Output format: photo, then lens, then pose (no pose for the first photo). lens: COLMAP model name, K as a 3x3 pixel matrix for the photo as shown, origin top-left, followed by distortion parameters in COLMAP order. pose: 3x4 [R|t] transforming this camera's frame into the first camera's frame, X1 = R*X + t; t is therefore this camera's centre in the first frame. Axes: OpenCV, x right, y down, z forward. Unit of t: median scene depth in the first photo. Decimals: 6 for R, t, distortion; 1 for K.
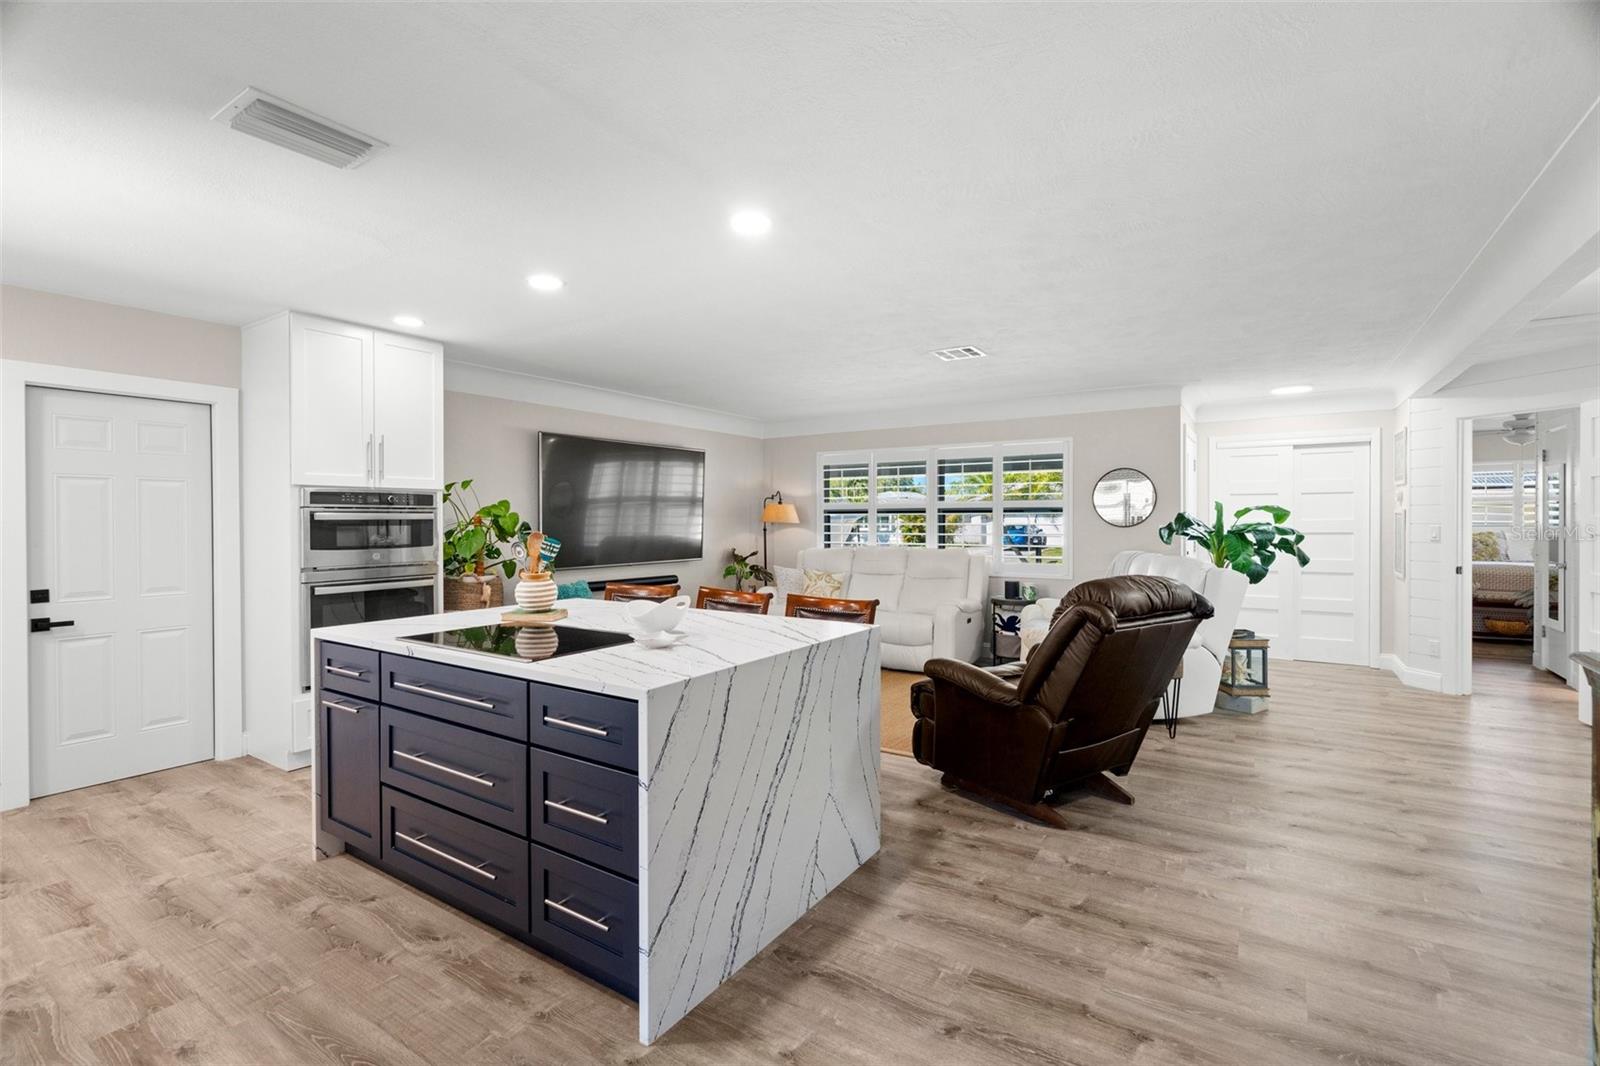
lens RADIAL K [[730.0, 0, 796.2], [0, 730.0, 520.9], [0, 0, 1]] dist [-0.010814, 0.000292]
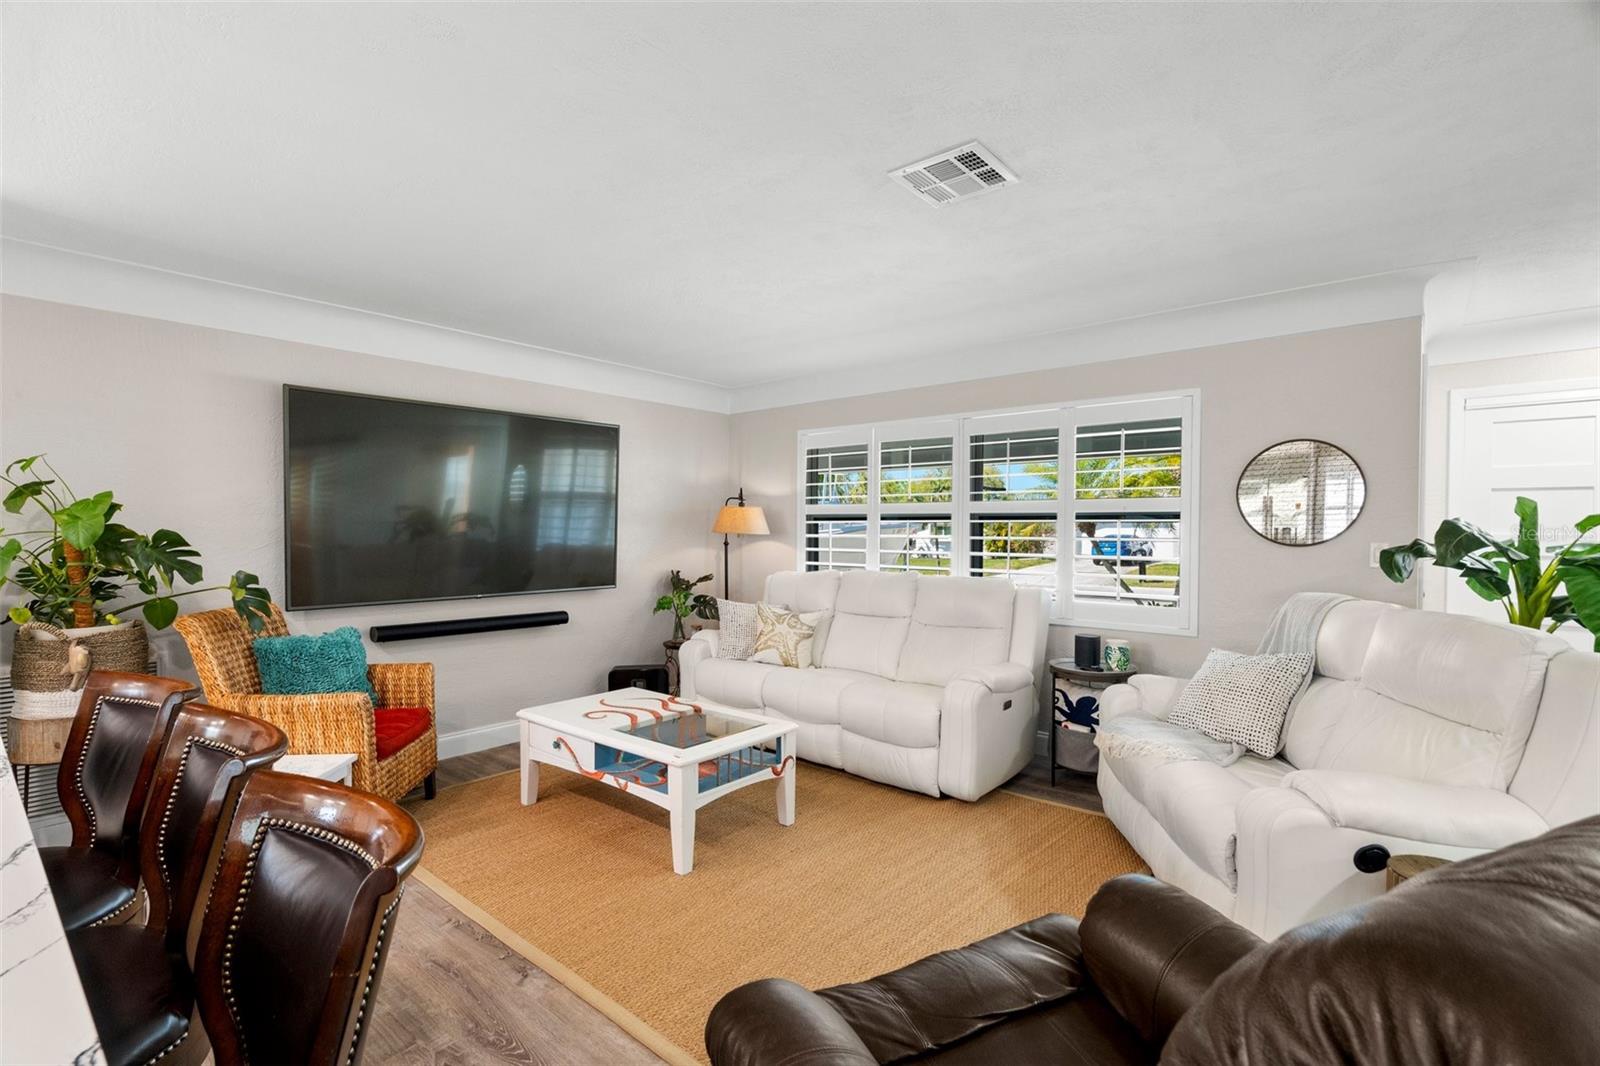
lens RADIAL K [[730.0, 0, 795.9], [0, 730.0, 541.5], [0, 0, 1]] dist [-0.010814, 0.000292]
pose [[0.991985, 0.007904, -0.126111, 0.123922], [-0.005827, 0.999841, 0.016832, -0.002003], [0.126224, -0.015962, 0.991873, 0.353528]]
